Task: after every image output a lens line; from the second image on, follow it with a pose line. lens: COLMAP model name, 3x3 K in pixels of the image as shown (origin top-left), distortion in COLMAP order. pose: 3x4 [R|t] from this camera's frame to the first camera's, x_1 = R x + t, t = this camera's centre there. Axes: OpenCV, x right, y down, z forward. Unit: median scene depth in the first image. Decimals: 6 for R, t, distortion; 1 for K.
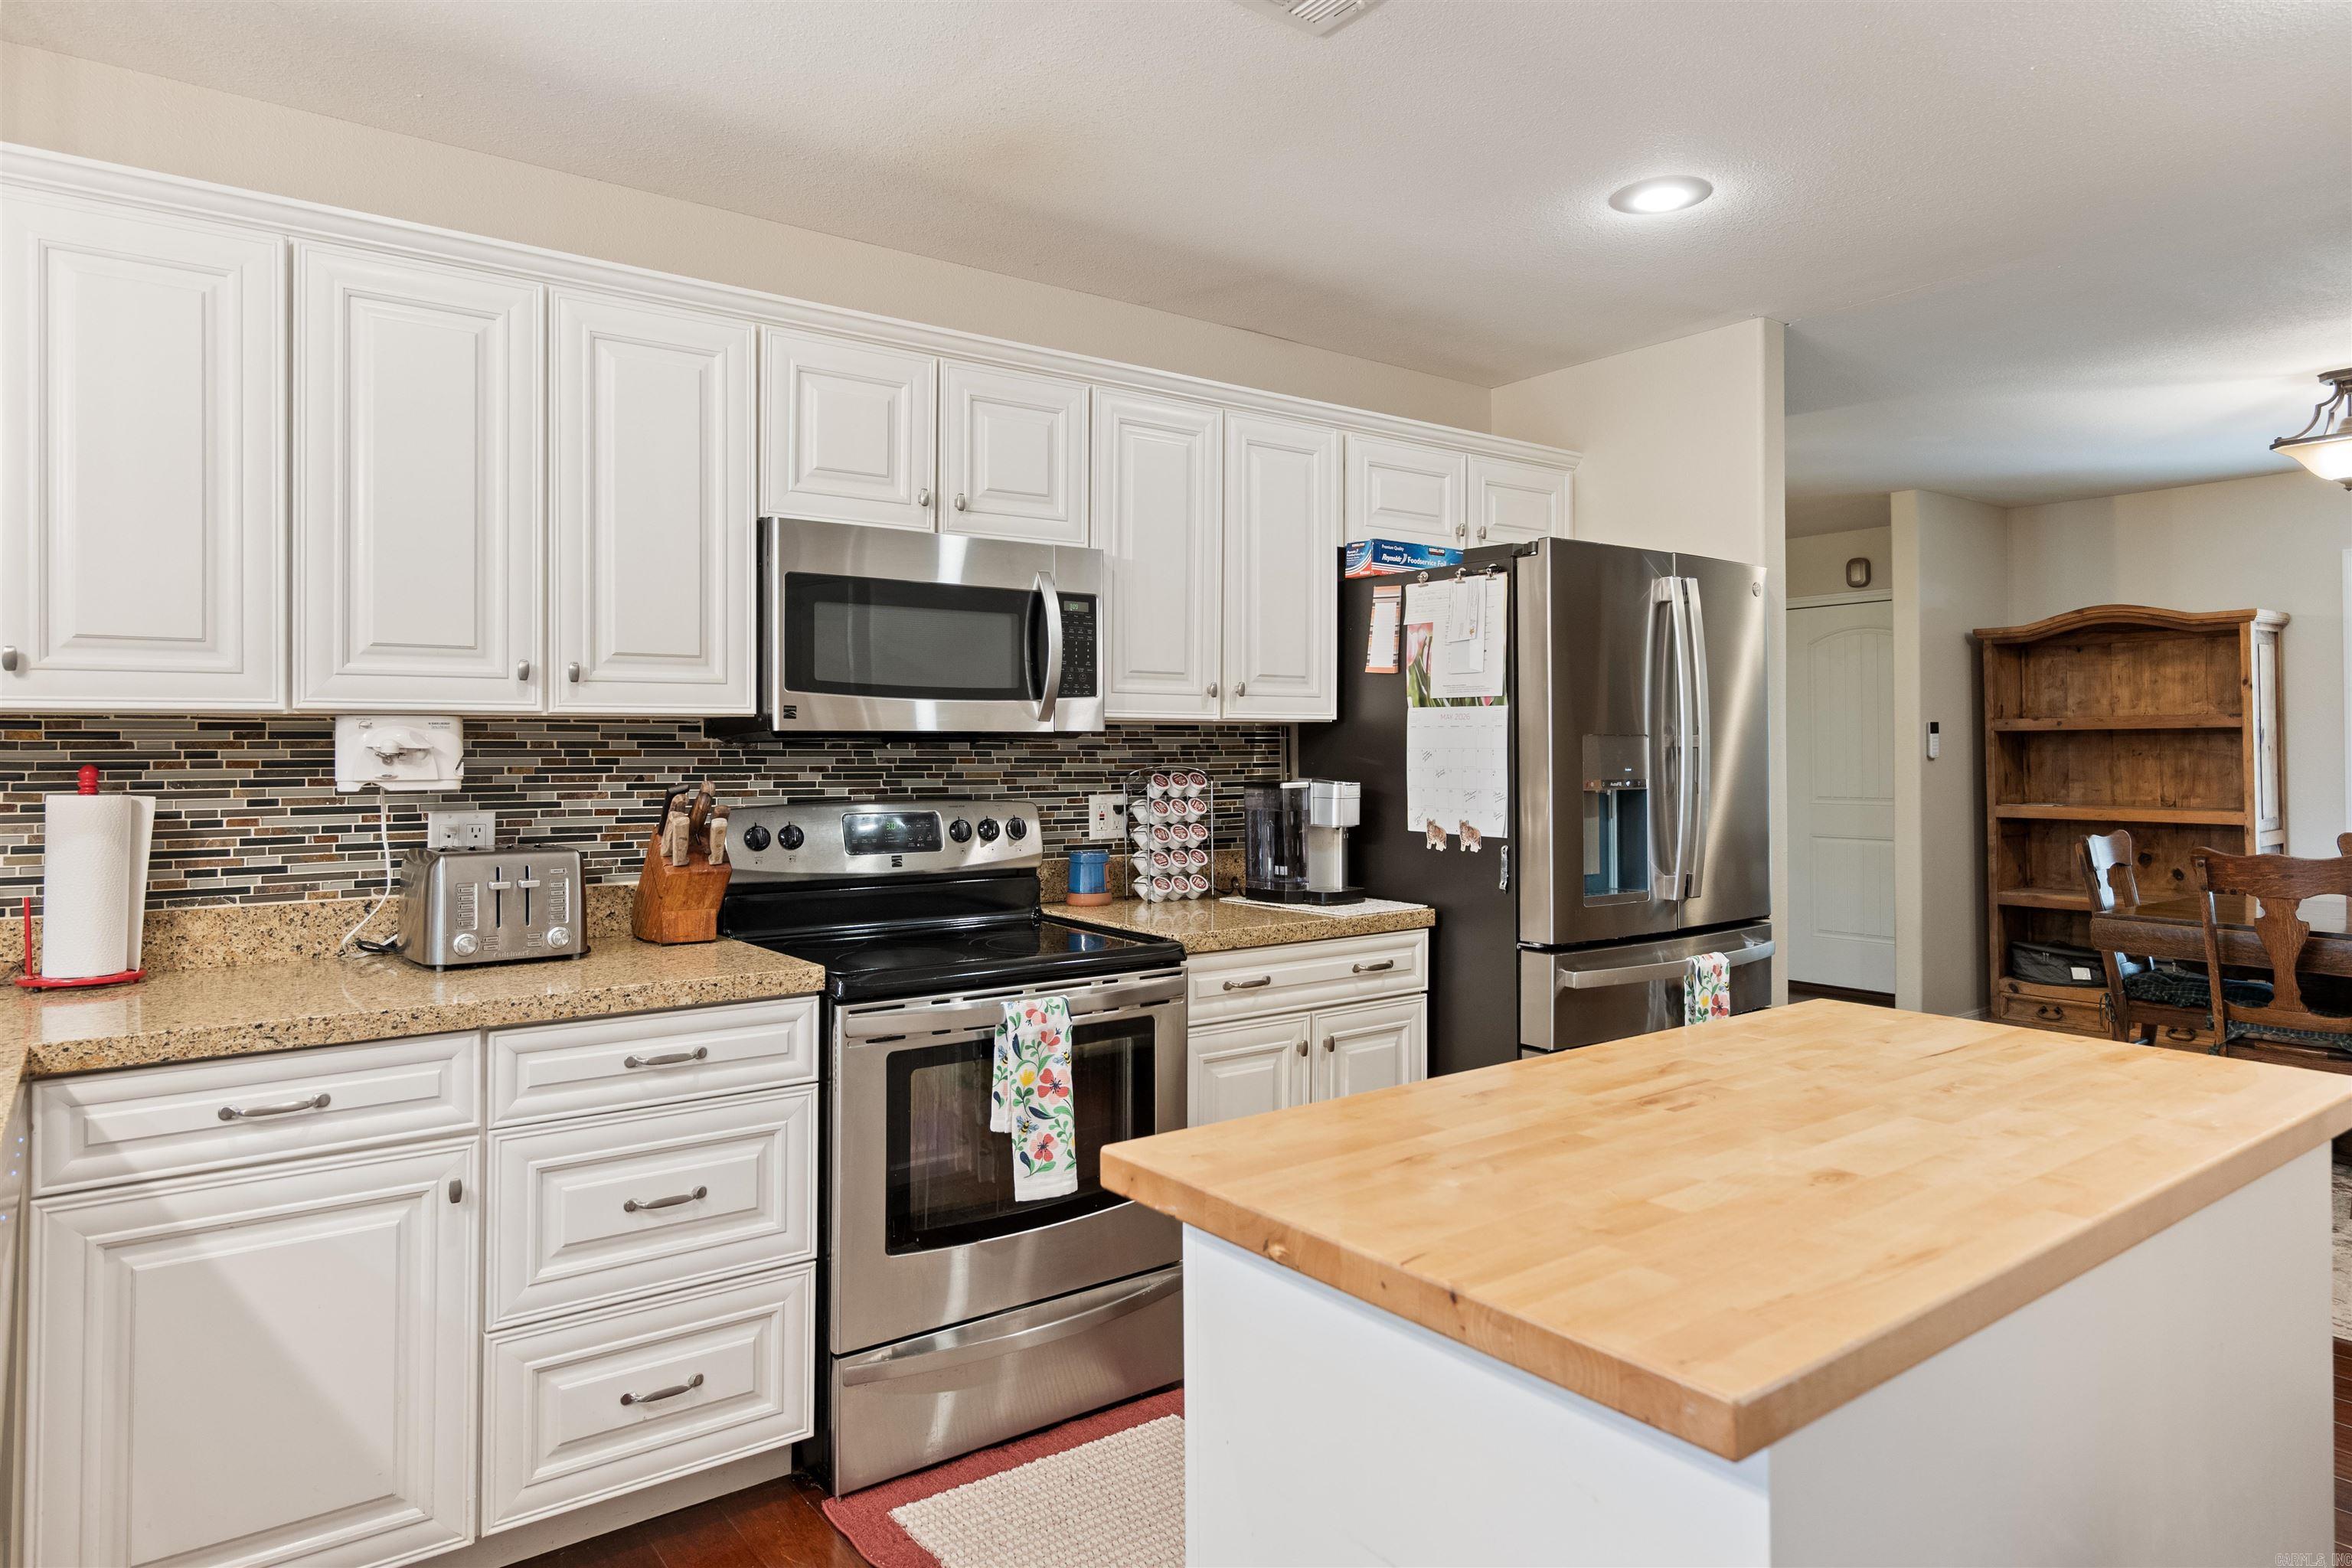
lens RADIAL K [[1411.5, 0, 1175.6], [0, 1411.5, 736.8], [0, 0, 1]] dist [0.003233, 0.000400]
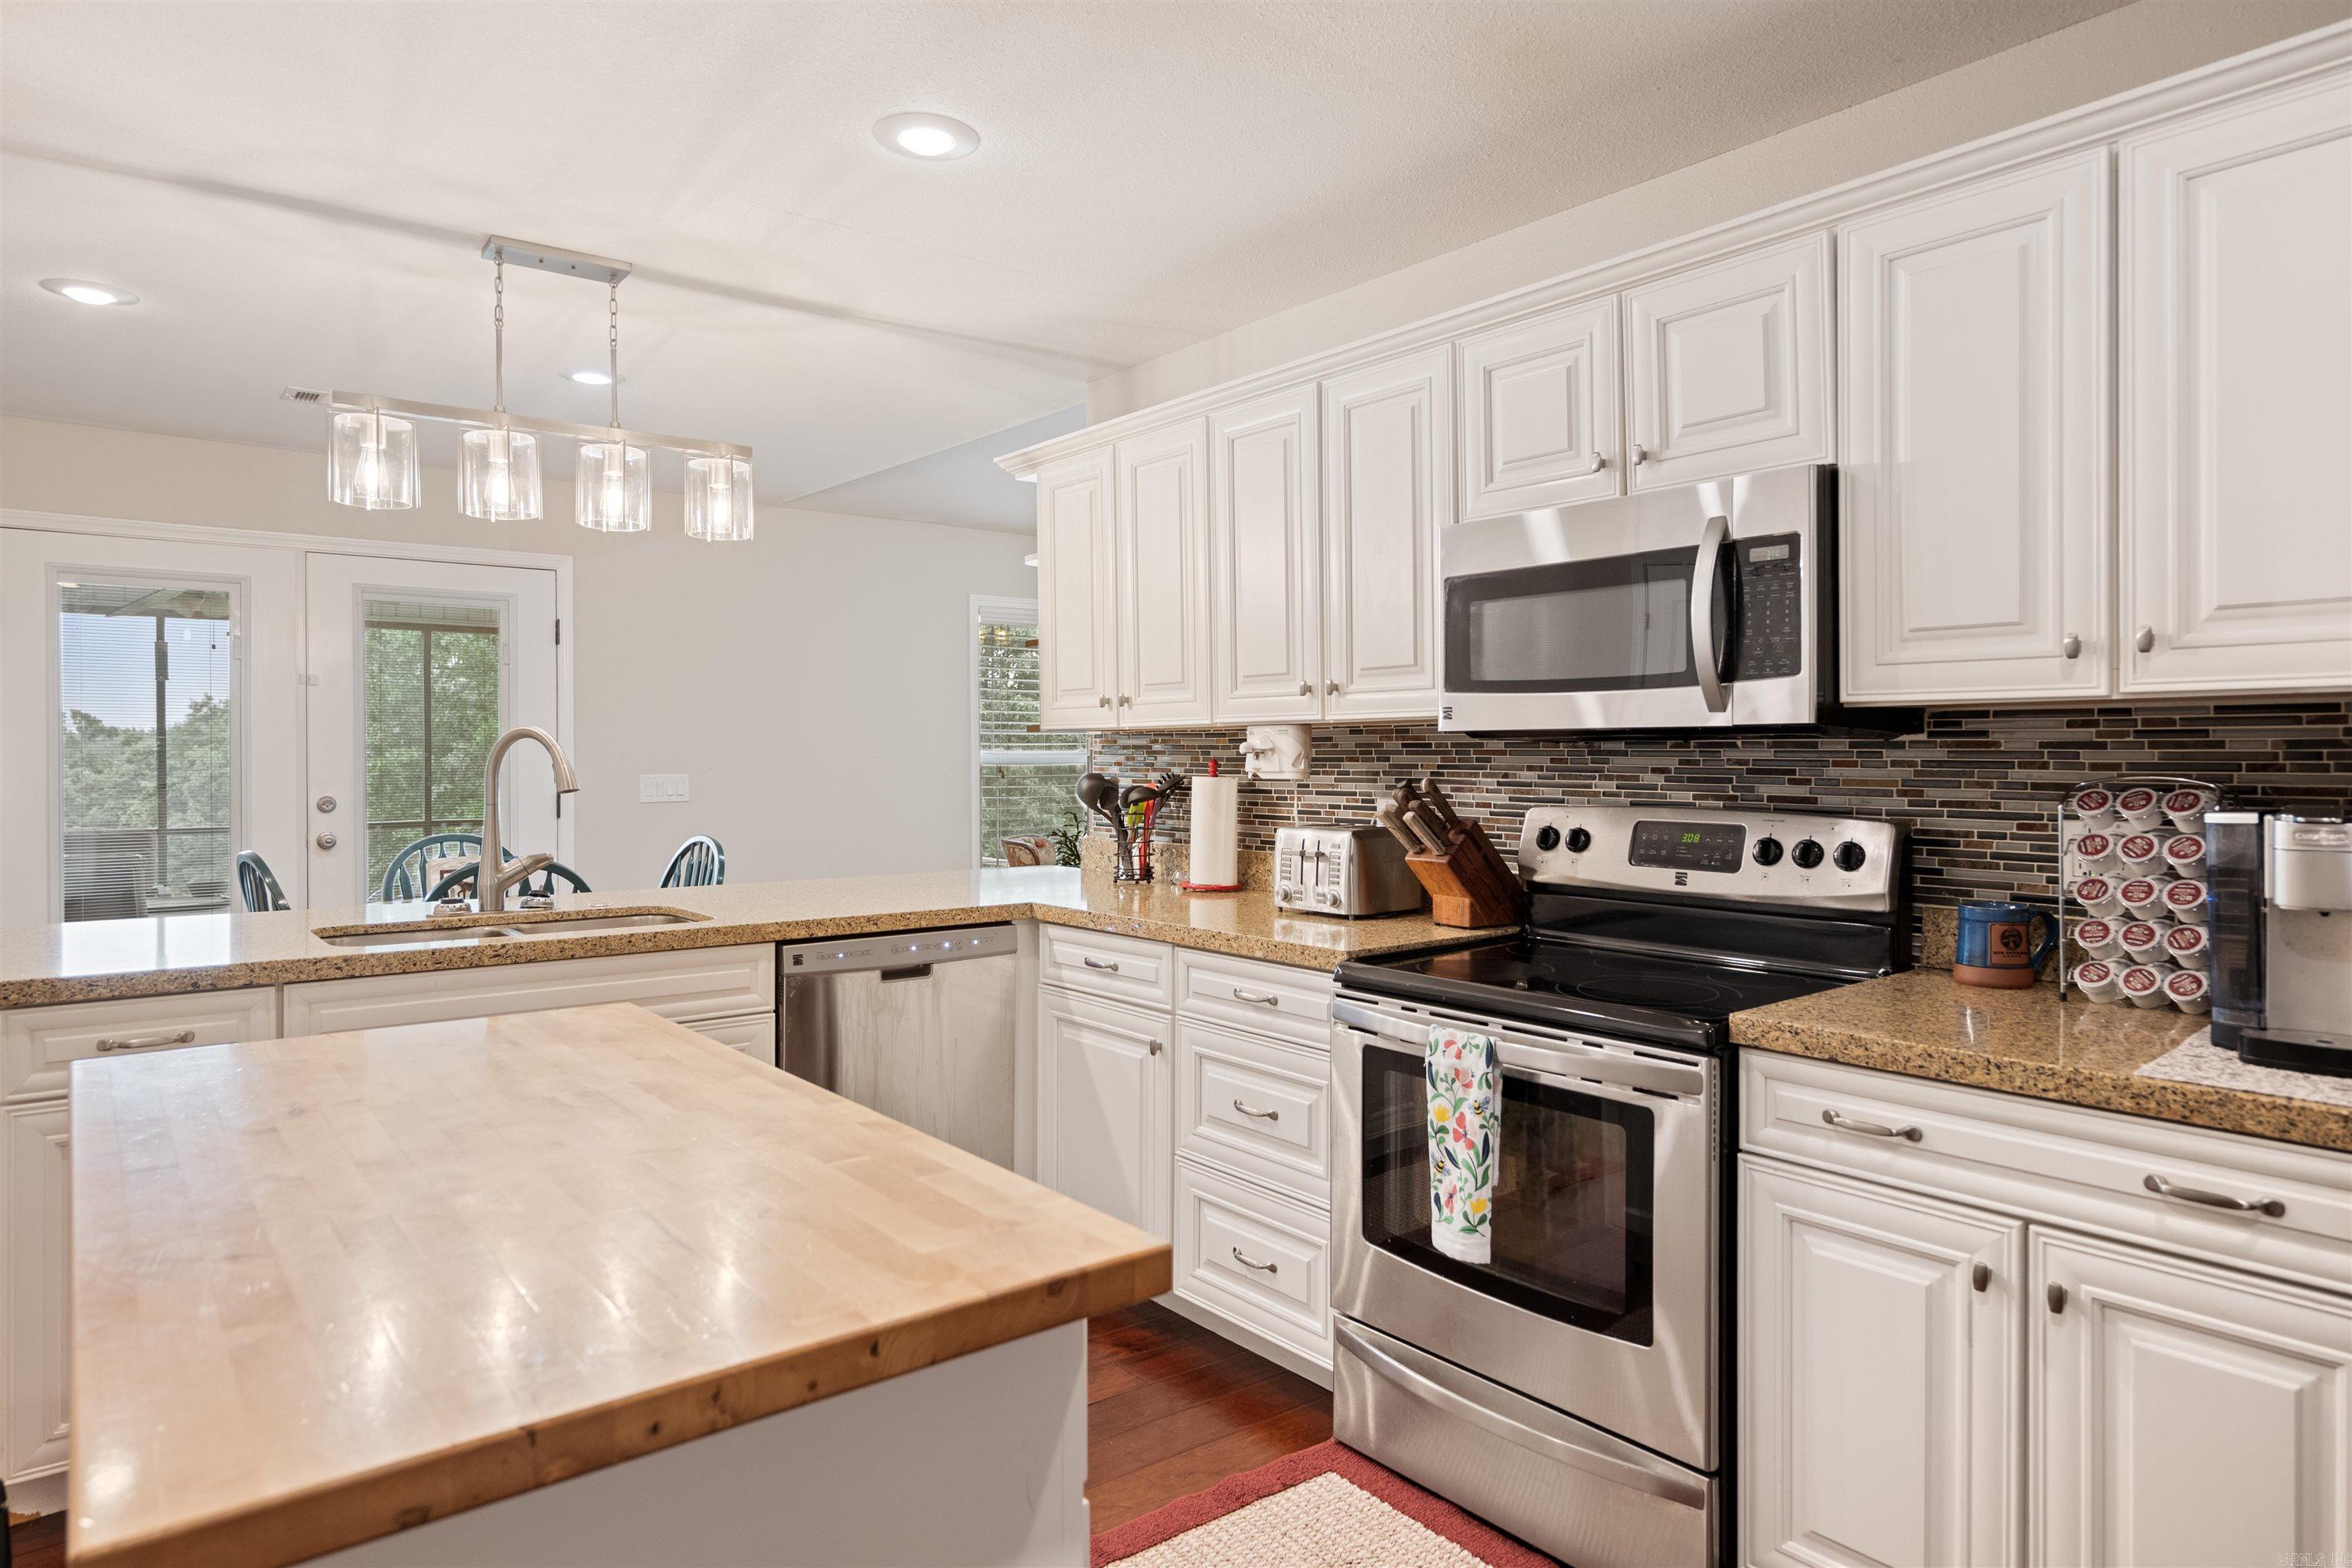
lens RADIAL K [[1411.5, 0, 1175.6], [0, 1411.5, 736.8], [0, 0, 1]] dist [0.003233, 0.000400]
pose [[0.019394, -0.010336, -0.999758, 0.606629], [0.009135, 0.999907, -0.010161, 0.006927], [0.999770, -0.008936, 0.019486, 0.622931]]
